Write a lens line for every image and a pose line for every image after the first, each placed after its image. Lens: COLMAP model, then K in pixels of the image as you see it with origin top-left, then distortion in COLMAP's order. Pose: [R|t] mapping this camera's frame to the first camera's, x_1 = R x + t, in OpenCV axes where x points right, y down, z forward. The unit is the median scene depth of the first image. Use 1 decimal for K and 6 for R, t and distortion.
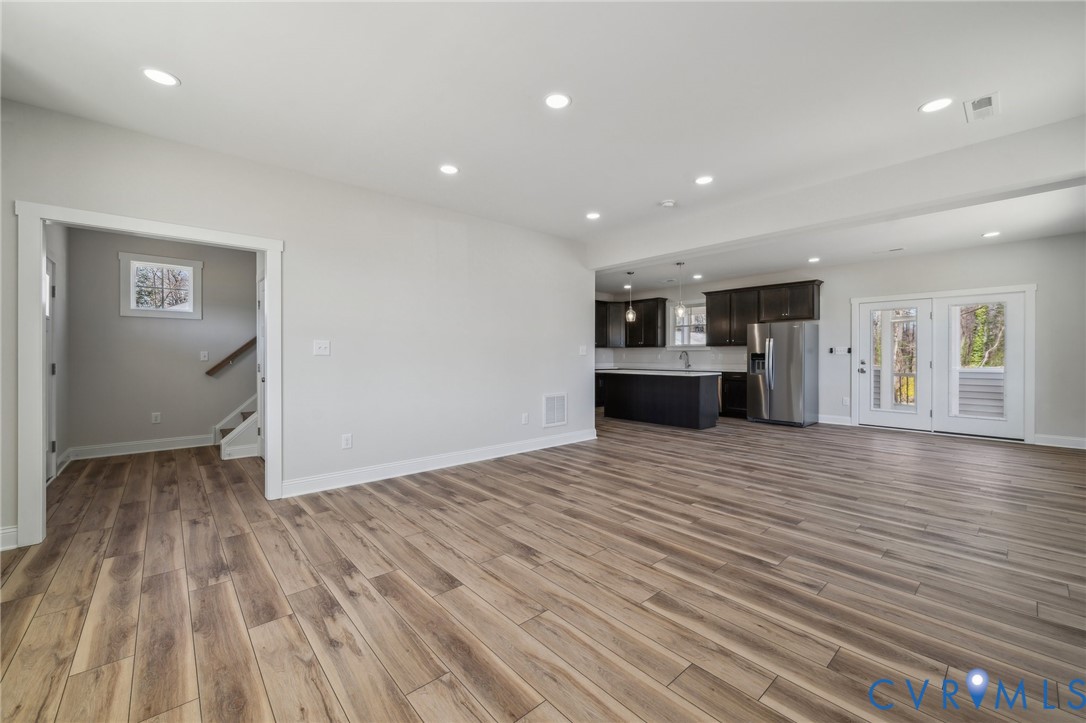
lens RADIAL K [[429.2, 0, 543.0], [0, 429.2, 361.5], [0, 0, 1]] dist [-0.065346, -0.000003]
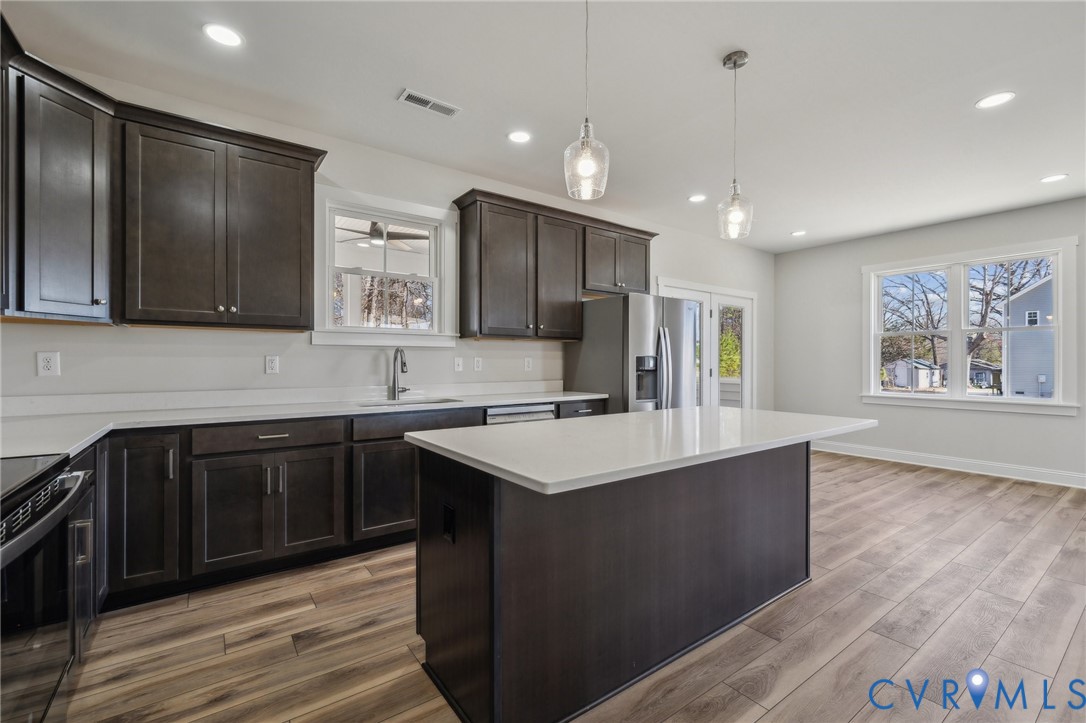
lens RADIAL K [[468.8, 0, 543.0], [0, 468.8, 361.5], [0, 0, 1]] dist [-0.001347, -0.000097]
pose [[0.093160, -0.002074, 0.995649, -0.025164], [0.009589, 0.999953, 0.001186, -0.013262], [-0.995605, 0.009437, 0.093176, 0.852688]]
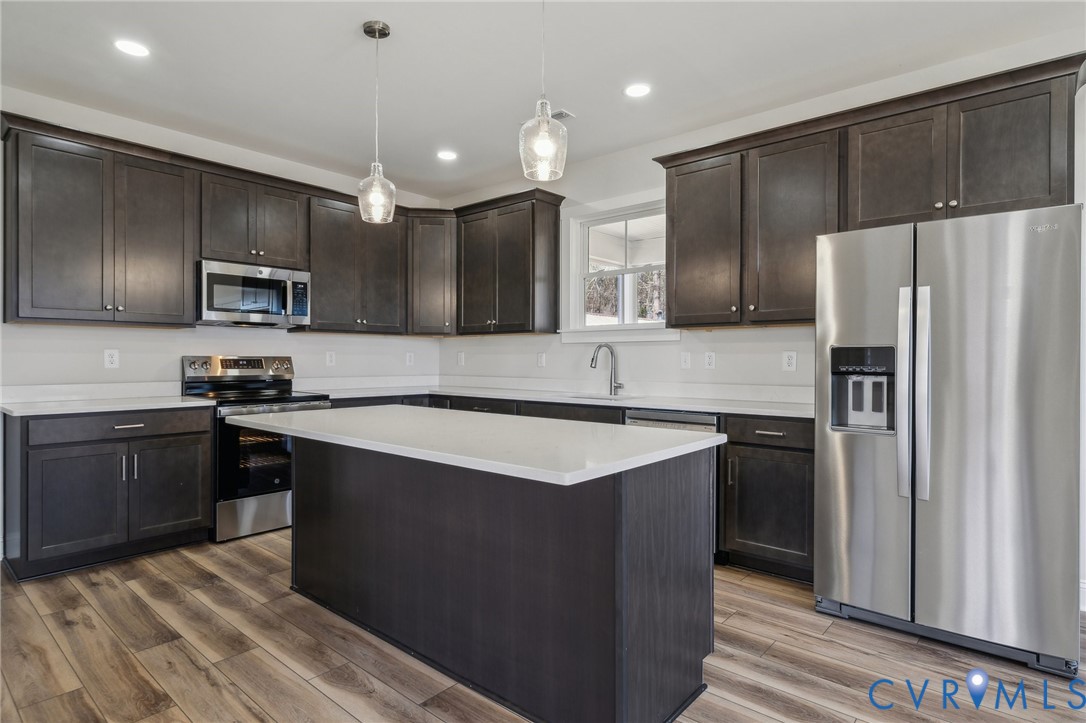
lens RADIAL K [[578.0, 0, 543.0], [0, 578.0, 361.5], [0, 0, 1]] dist [0.000570, 0.000244]
pose [[0.990431, -0.004327, 0.137938, 0.218117], [0.004701, 0.999986, -0.002383, -0.009573], [-0.137926, 0.003008, 0.990438, 0.543447]]
